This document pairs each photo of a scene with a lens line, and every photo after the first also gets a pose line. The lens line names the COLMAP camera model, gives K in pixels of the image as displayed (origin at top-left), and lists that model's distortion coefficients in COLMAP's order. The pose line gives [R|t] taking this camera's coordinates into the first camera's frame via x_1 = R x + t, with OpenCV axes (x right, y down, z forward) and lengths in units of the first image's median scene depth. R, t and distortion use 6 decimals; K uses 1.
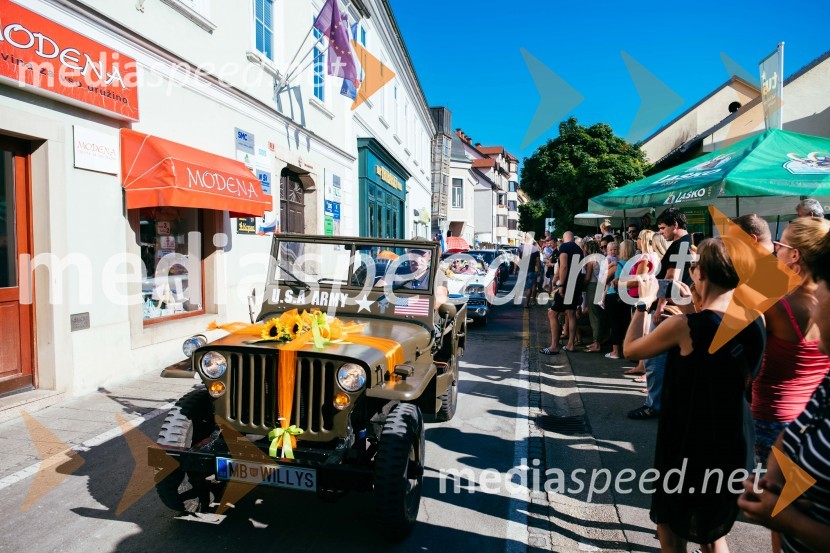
lens RADIAL K [[622.6, 0, 428.8], [0, 622.6, 271.1], [0, 0, 1]] dist [-0.041781, 0.026227]
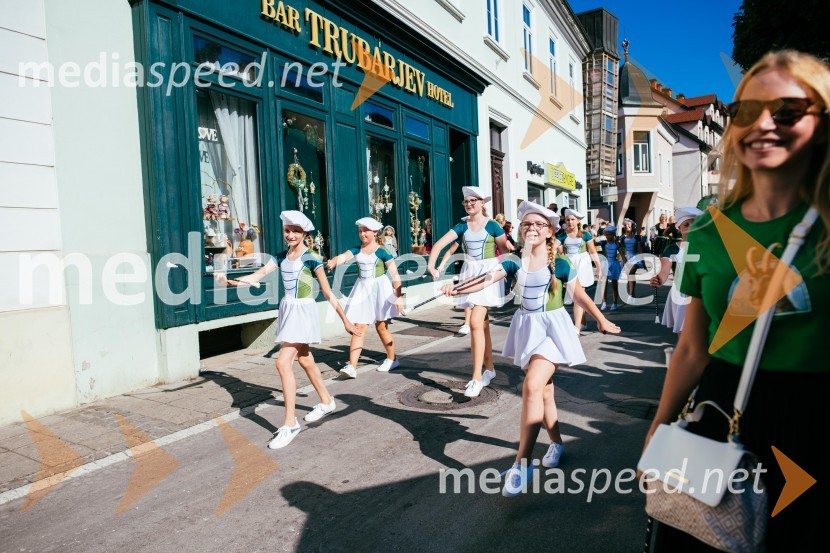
lens RADIAL K [[565.7, 0, 419.6], [0, 565.7, 277.3], [0, 0, 1]] dist [-0.036675, 0.001887]
pose [[0.927146, -0.020266, -0.374151, 0.097219], [0.031398, 0.999226, 0.023683, -0.013027], [0.373382, -0.033705, 0.927065, 0.637074]]
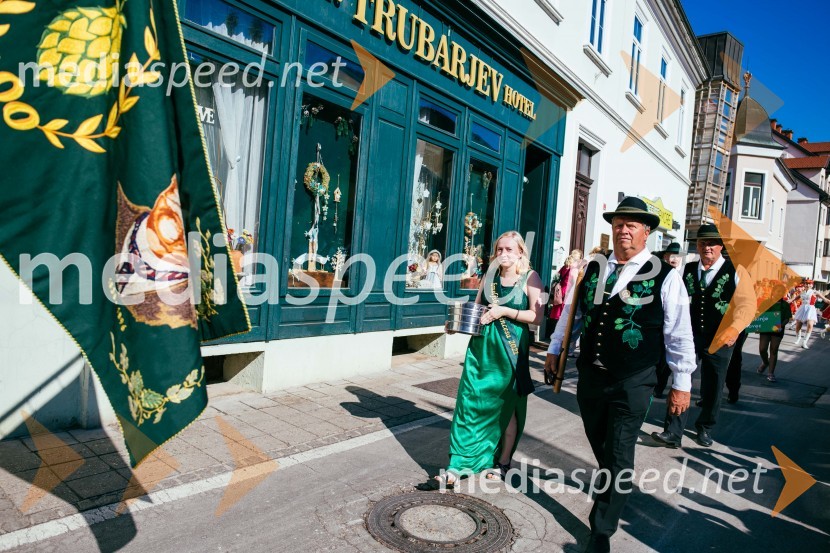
lens RADIAL K [[552.2, 0, 415.4], [0, 552.2, 279.3], [0, 0, 1]] dist [-0.038253, 0.009642]
pose [[0.855667, 0.082549, -0.510901, 0.086444], [-0.092402, 0.995703, 0.006124, -0.023876], [0.509211, 0.041968, 0.859618, 0.712570]]
